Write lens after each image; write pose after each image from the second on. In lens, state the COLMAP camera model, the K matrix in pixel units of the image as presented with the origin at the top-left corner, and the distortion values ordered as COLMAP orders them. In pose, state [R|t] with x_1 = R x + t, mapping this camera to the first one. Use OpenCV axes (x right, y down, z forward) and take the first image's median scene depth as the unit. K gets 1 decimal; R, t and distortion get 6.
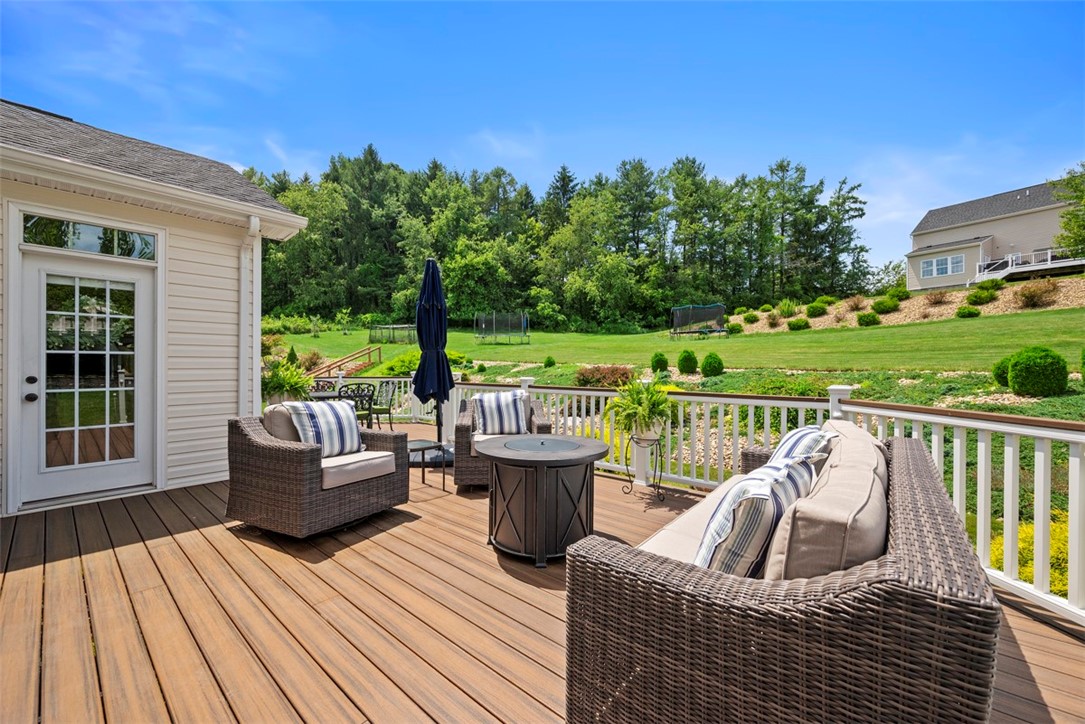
lens RADIAL K [[426.0, 0, 537.7], [0, 426.0, 360.9], [0, 0, 1]] dist [0.001796, -0.000447]
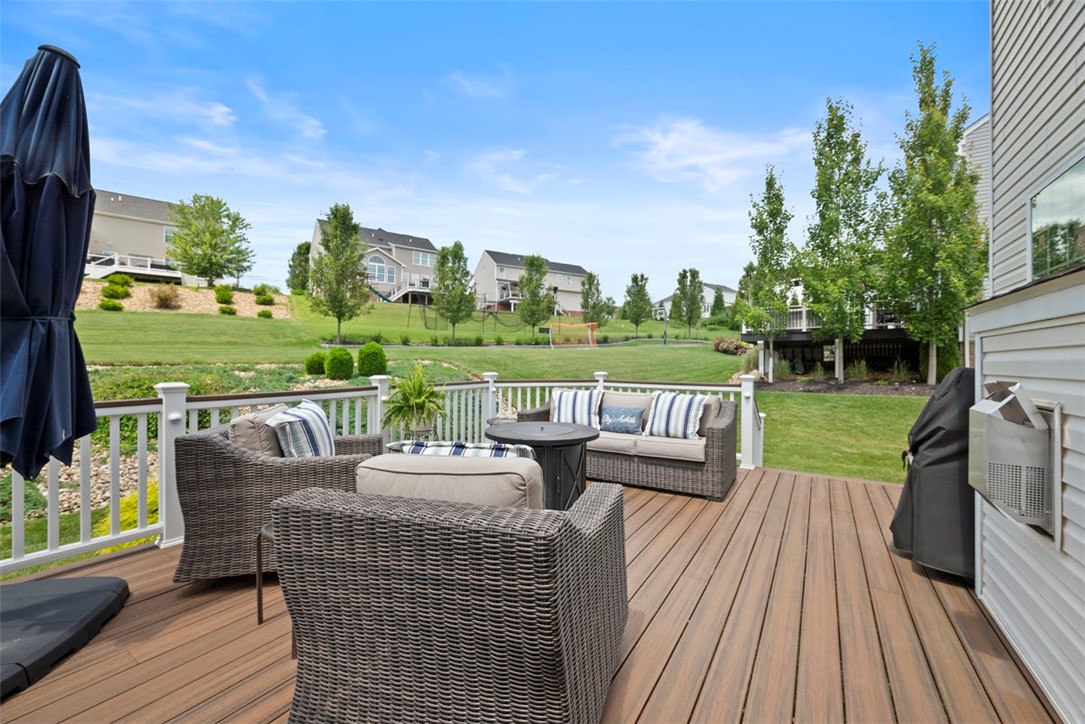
lens RADIAL K [[426.0, 0, 552.0], [0, 426.0, 361.0], [0, 0, 1]] dist [0.001796, -0.000447]
pose [[-0.148465, -0.009127, 0.988876, -0.913092], [-0.006783, 0.999943, 0.008211, 0.004427], [-0.988894, -0.005488, -0.148518, 0.923476]]
